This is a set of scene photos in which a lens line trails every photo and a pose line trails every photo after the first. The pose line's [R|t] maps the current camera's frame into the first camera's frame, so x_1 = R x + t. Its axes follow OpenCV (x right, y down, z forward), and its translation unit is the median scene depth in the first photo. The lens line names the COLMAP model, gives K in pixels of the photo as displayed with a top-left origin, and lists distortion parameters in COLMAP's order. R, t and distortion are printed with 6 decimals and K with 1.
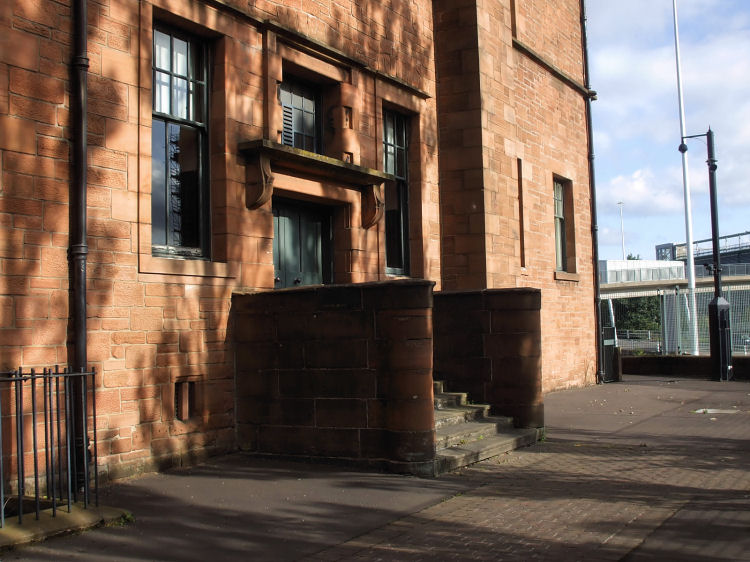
lens RADIAL K [[915.2, 0, 375.0], [0, 915.2, 281.0], [0, 0, 1]] dist [-0.015387, -0.014209]
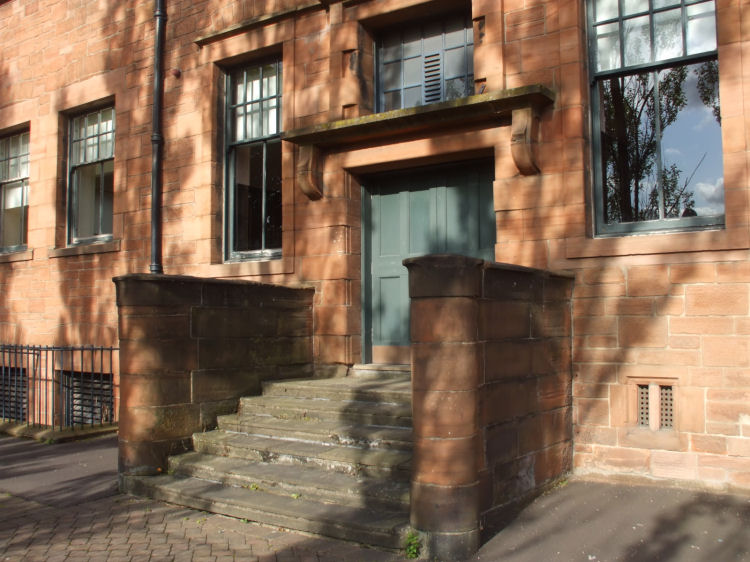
lens RADIAL K [[751.8, 0, 375.0], [0, 751.8, 281.0], [0, 0, 1]] dist [-0.128937, -0.014509]
pose [[-0.063762, -0.015702, -0.997842, 0.548407], [0.071089, 0.997265, -0.020236, 0.023060], [0.995430, -0.072226, -0.062471, 0.930532]]
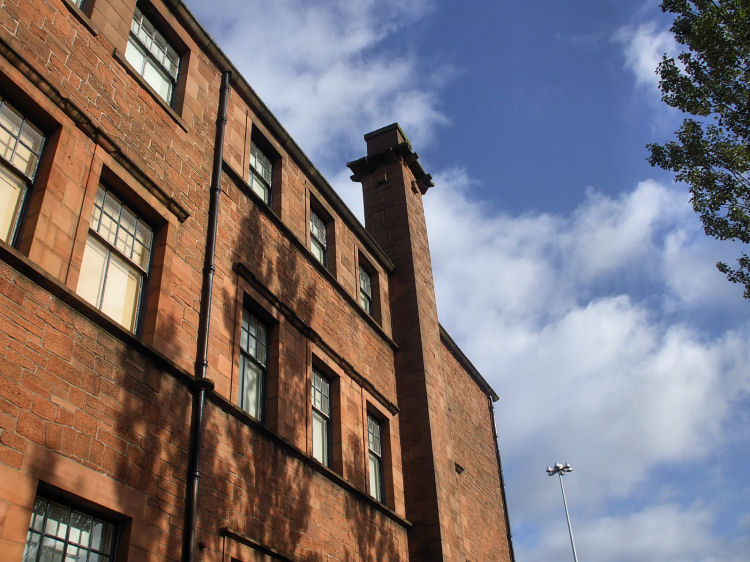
lens RADIAL K [[783.9, 0, 375.0], [0, 783.9, 281.0], [0, 0, 1]] dist [-0.001972, -0.000146]
pose [[0.997477, 0.014608, 0.069467, -0.117685], [0.025641, 0.838378, -0.544486, 0.001337], [-0.066193, 0.544893, 0.835889, -0.249513]]
